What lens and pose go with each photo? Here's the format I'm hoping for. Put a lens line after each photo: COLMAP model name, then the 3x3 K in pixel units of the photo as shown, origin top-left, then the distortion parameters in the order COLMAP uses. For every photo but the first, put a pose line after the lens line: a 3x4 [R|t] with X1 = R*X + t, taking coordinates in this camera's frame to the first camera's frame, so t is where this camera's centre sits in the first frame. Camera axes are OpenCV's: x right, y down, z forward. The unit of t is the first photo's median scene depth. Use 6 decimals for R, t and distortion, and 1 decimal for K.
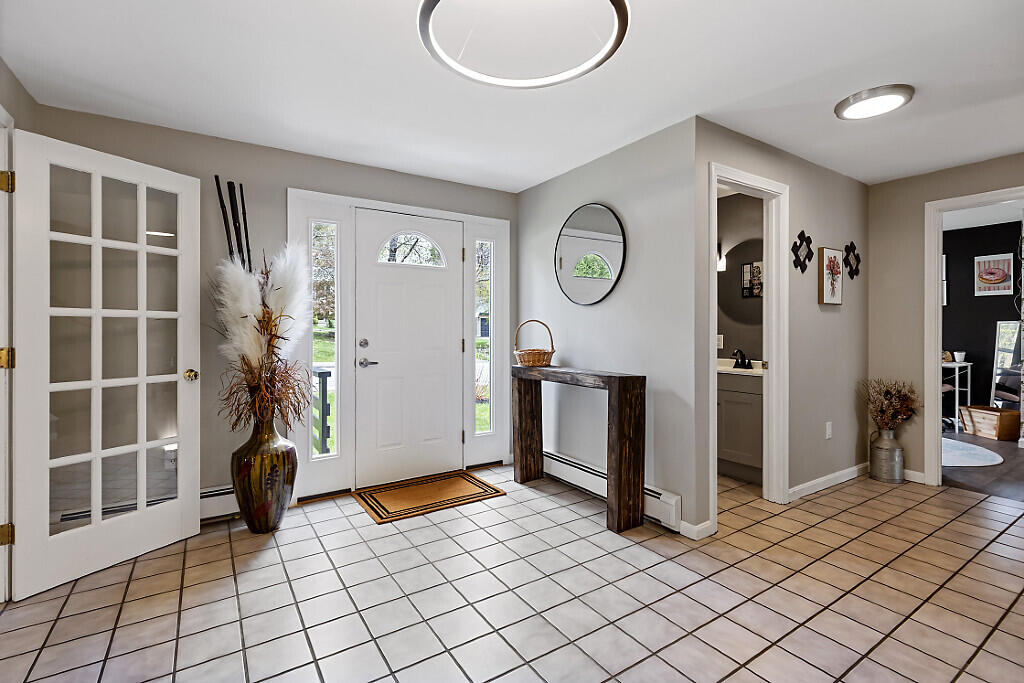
lens RADIAL K [[471.5, 0, 510.9], [0, 471.5, 325.8], [0, 0, 1]] dist [0.001093, 0.000014]
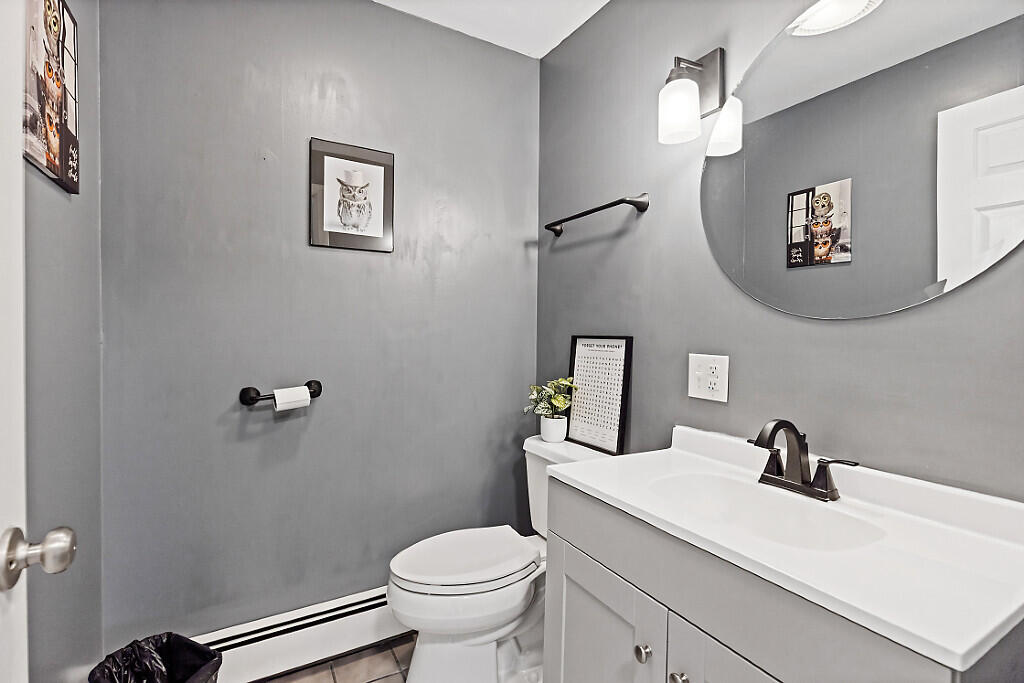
lens RADIAL K [[471.5, 0, 510.9], [0, 471.5, 325.8], [0, 0, 1]] dist [0.001093, 0.000014]
pose [[0.997979, 0.013859, -0.062022, 0.257168], [-0.013834, 0.999904, 0.000824, 0.001838], [0.062027, 0.000035, 0.998074, 0.537984]]
